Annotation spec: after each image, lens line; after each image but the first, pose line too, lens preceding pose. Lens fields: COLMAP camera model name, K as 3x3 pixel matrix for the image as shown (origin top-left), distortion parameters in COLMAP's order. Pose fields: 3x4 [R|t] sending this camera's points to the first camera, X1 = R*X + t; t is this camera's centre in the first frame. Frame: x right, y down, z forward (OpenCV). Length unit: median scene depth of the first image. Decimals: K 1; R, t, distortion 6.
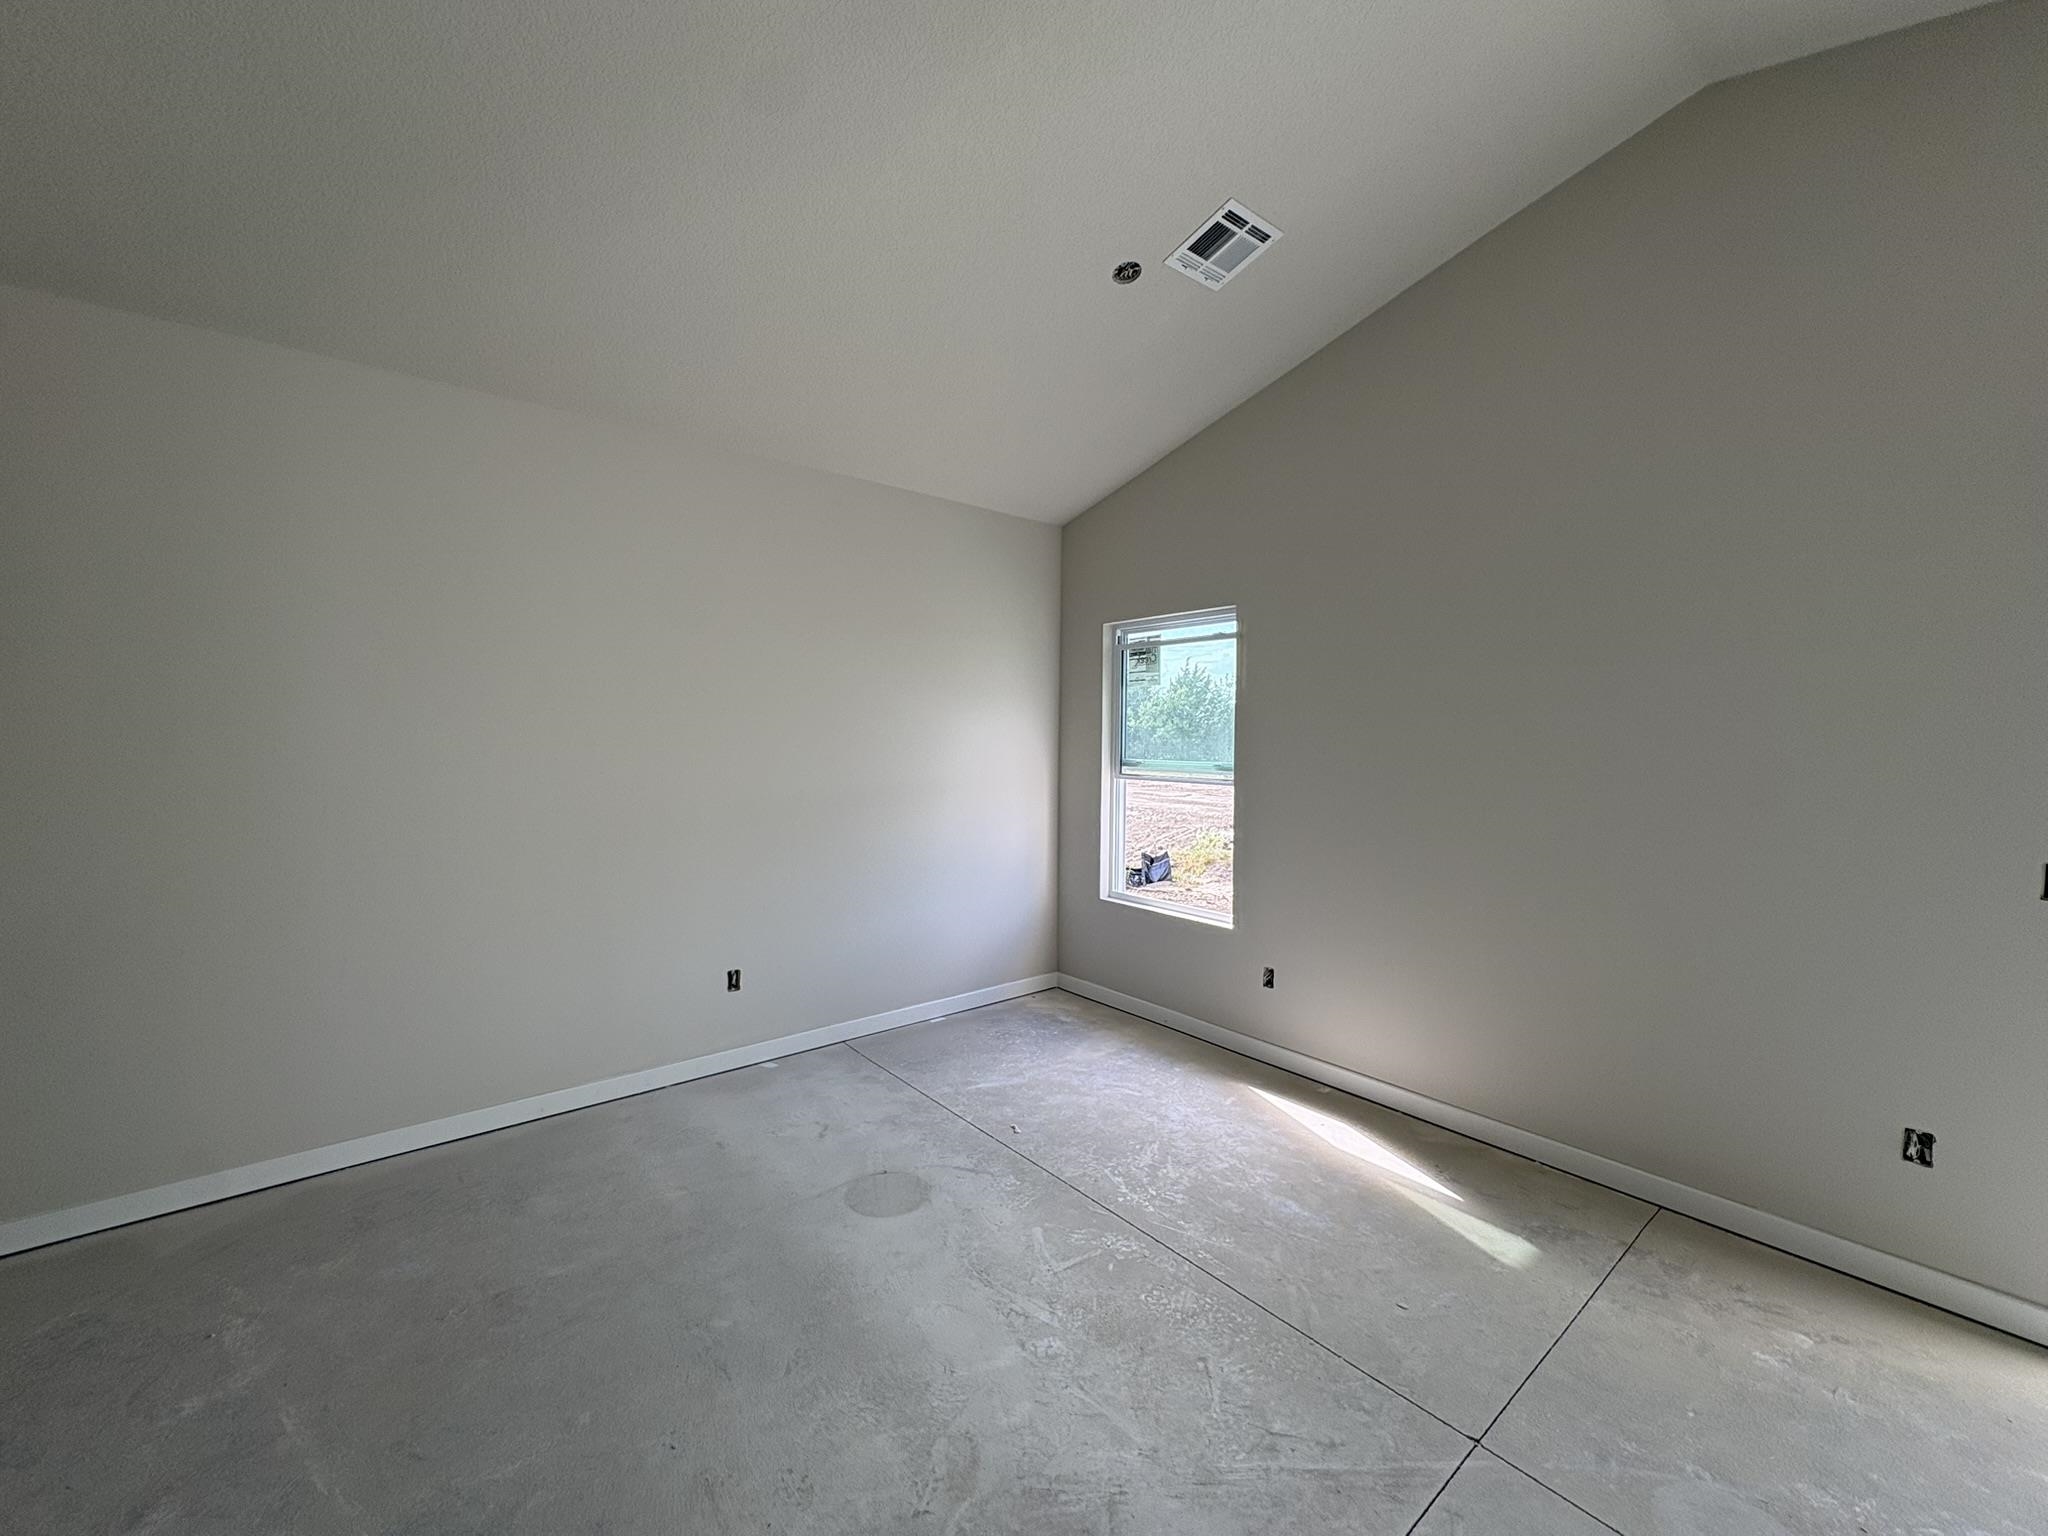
lens RADIAL K [[811.5, 0, 1024.0], [0, 811.5, 768.0], [0, 0, 1]] dist [0.000031, 0.000111]
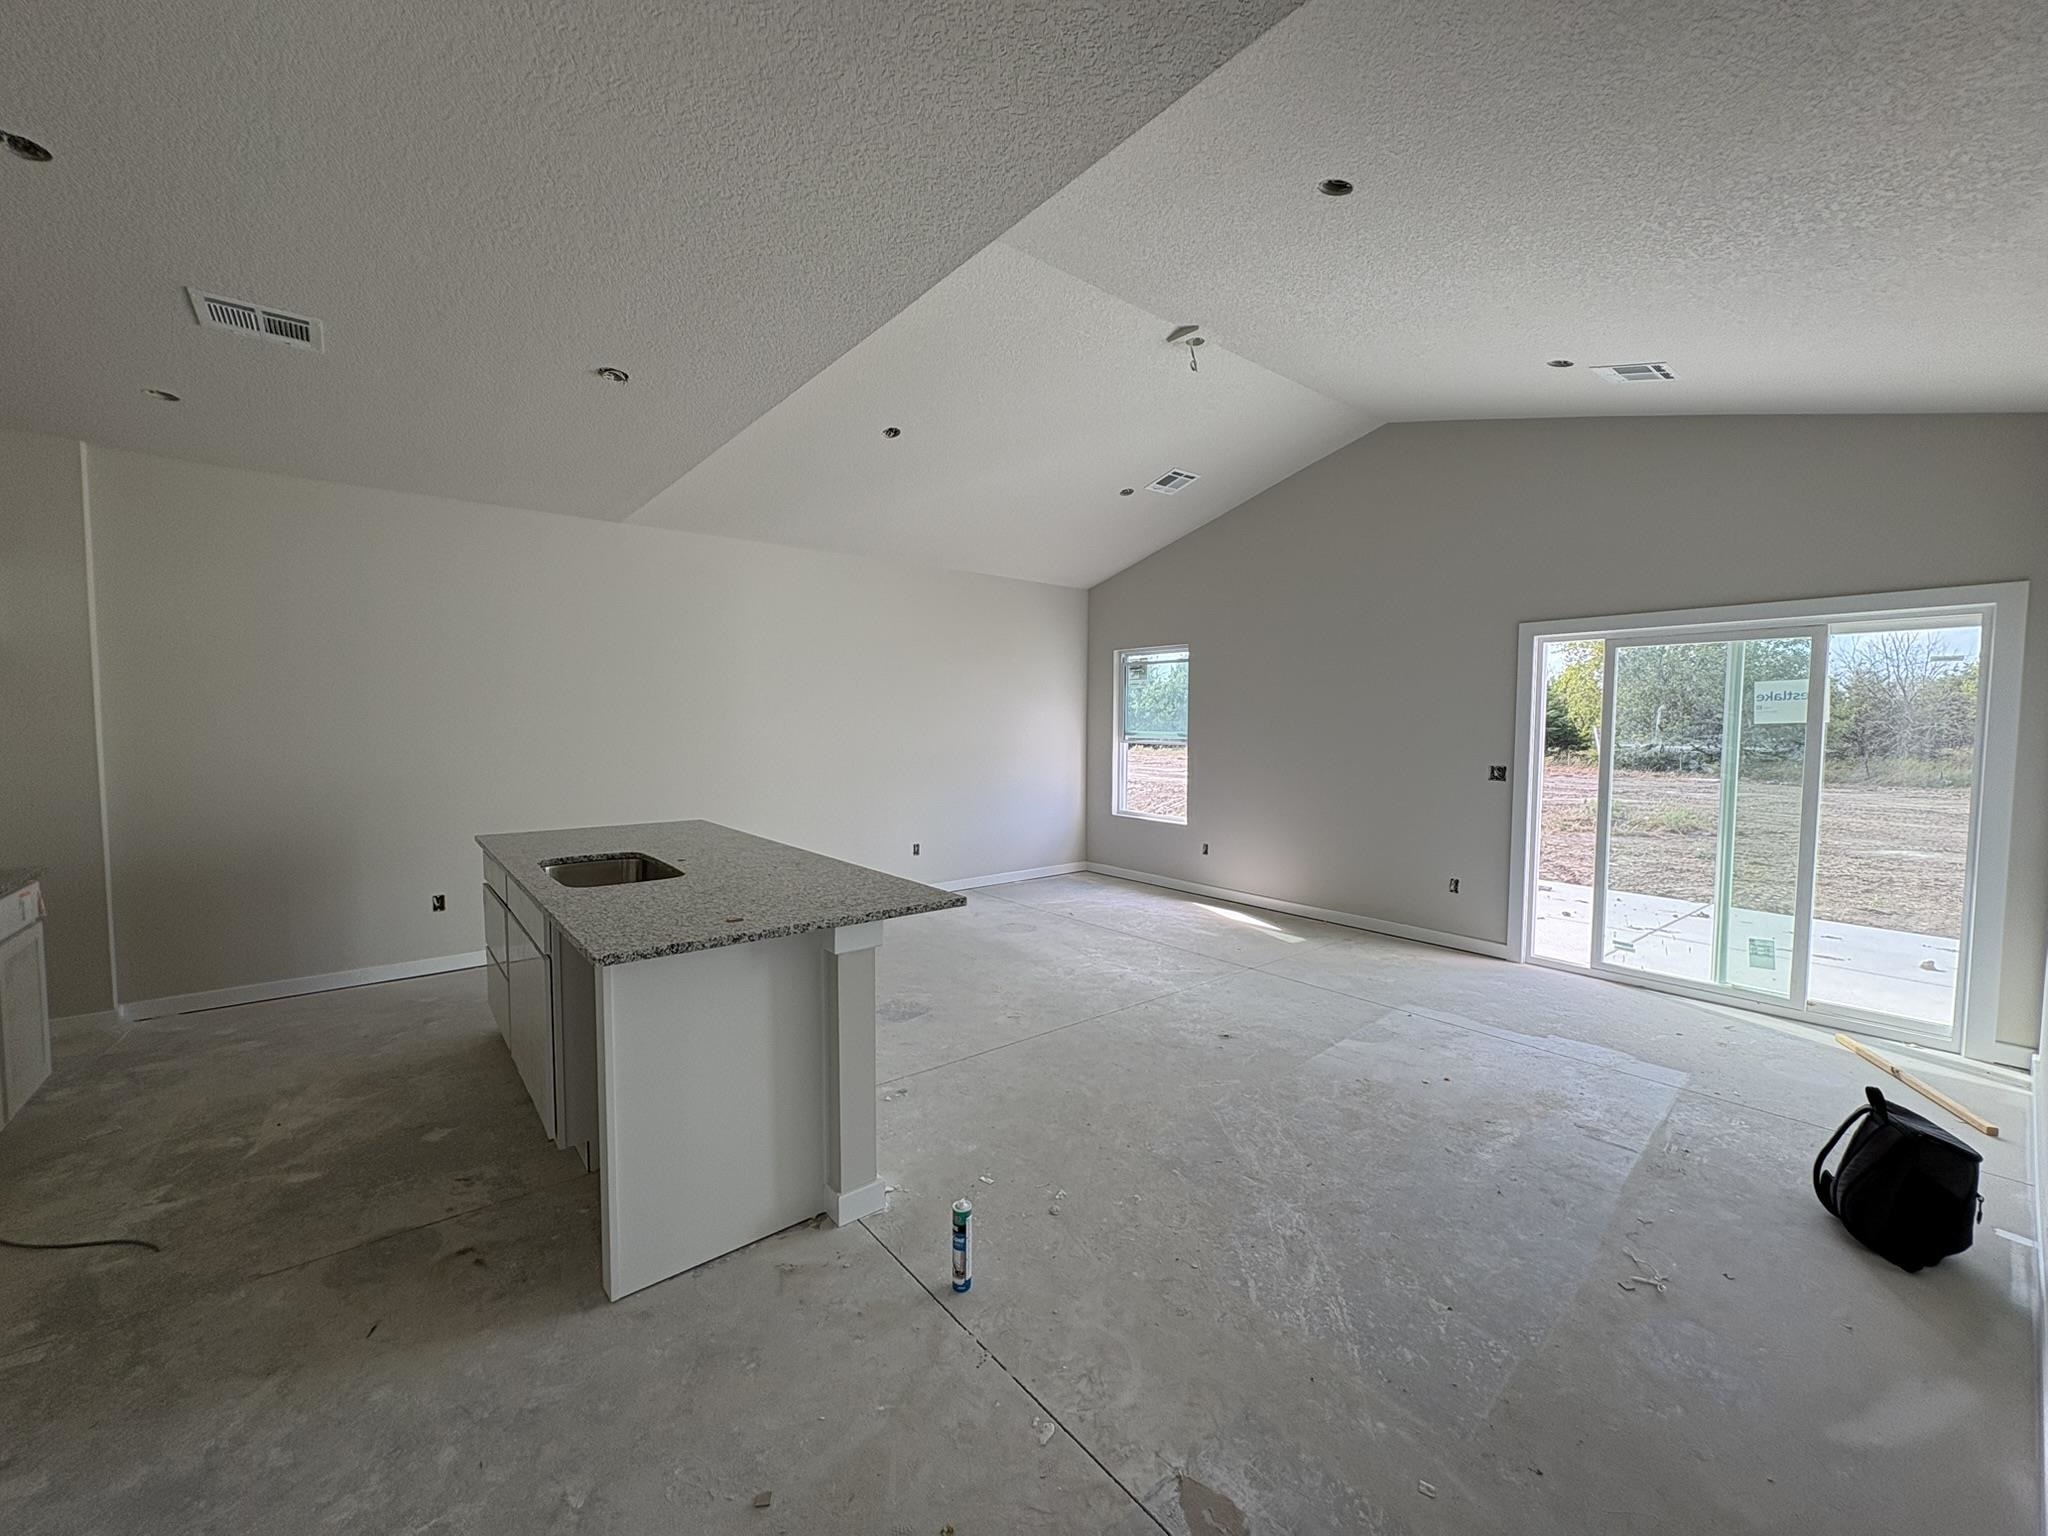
lens RADIAL K [[811.5, 0, 1024.0], [0, 811.5, 768.0], [0, 0, 1]] dist [0.000031, 0.000111]
pose [[0.999976, -0.003783, -0.005775, -0.084559], [0.003907, 0.999758, 0.021666, 0.030258], [0.005692, -0.021688, 0.999749, -0.727797]]
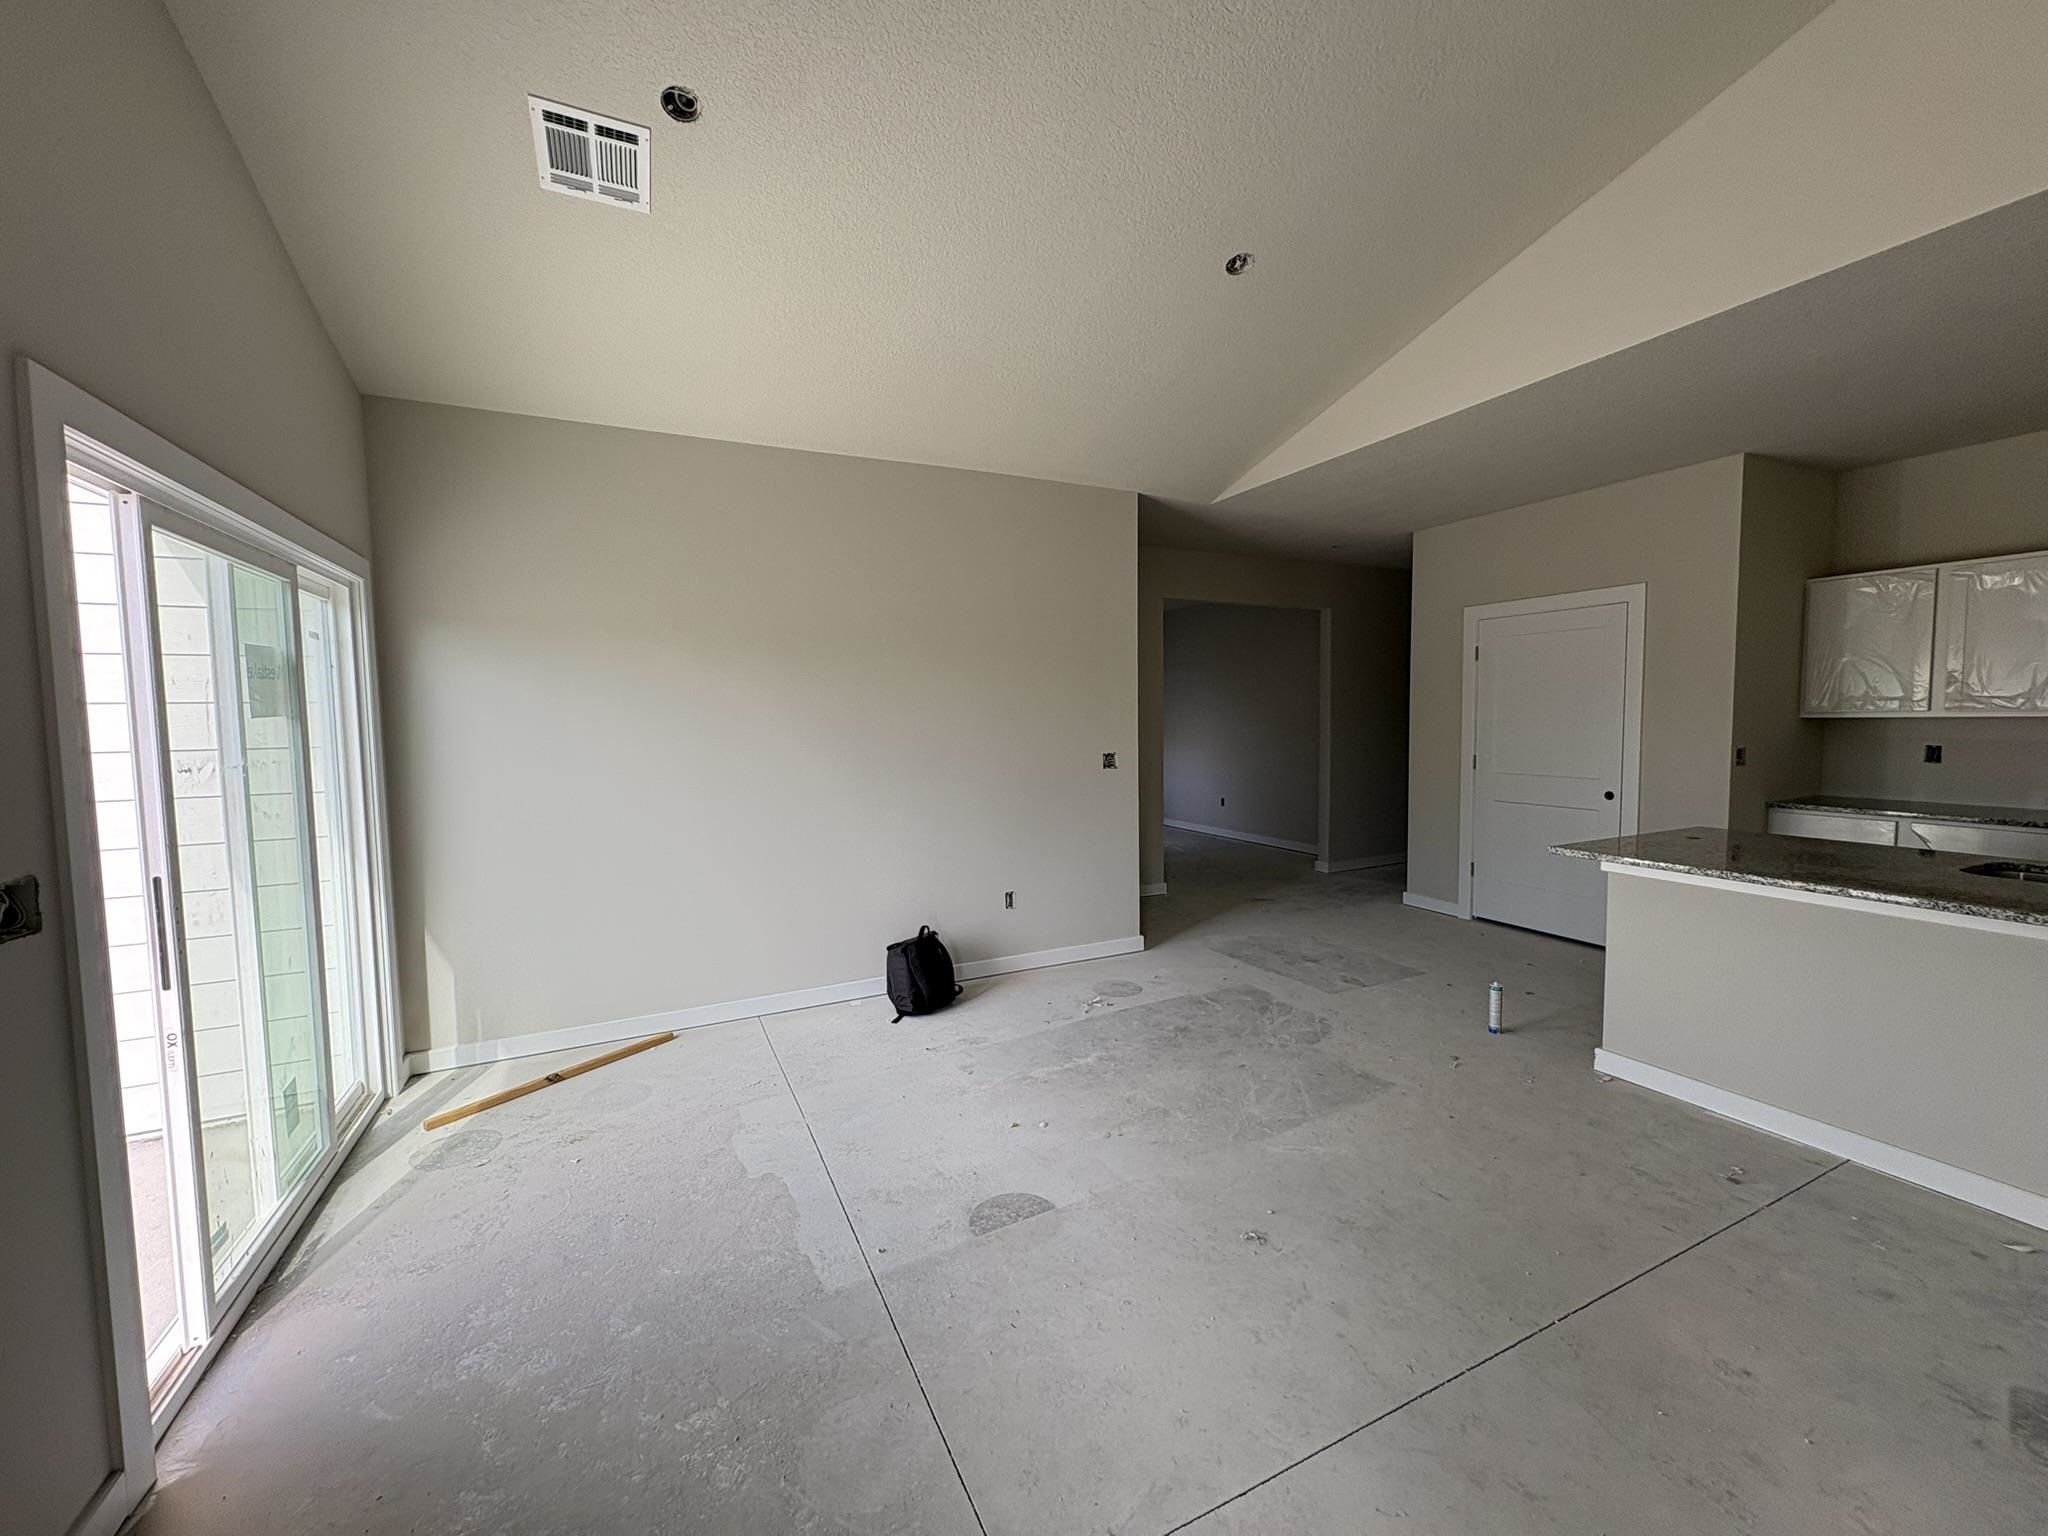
lens RADIAL K [[811.5, 0, 1024.0], [0, 811.5, 768.0], [0, 0, 1]] dist [0.000031, 0.000111]
pose [[-0.972822, -0.010481, 0.231318, 0.157632], [0.012407, 0.995181, 0.097268, -0.011797], [-0.231222, 0.097495, -0.968004, 0.673959]]
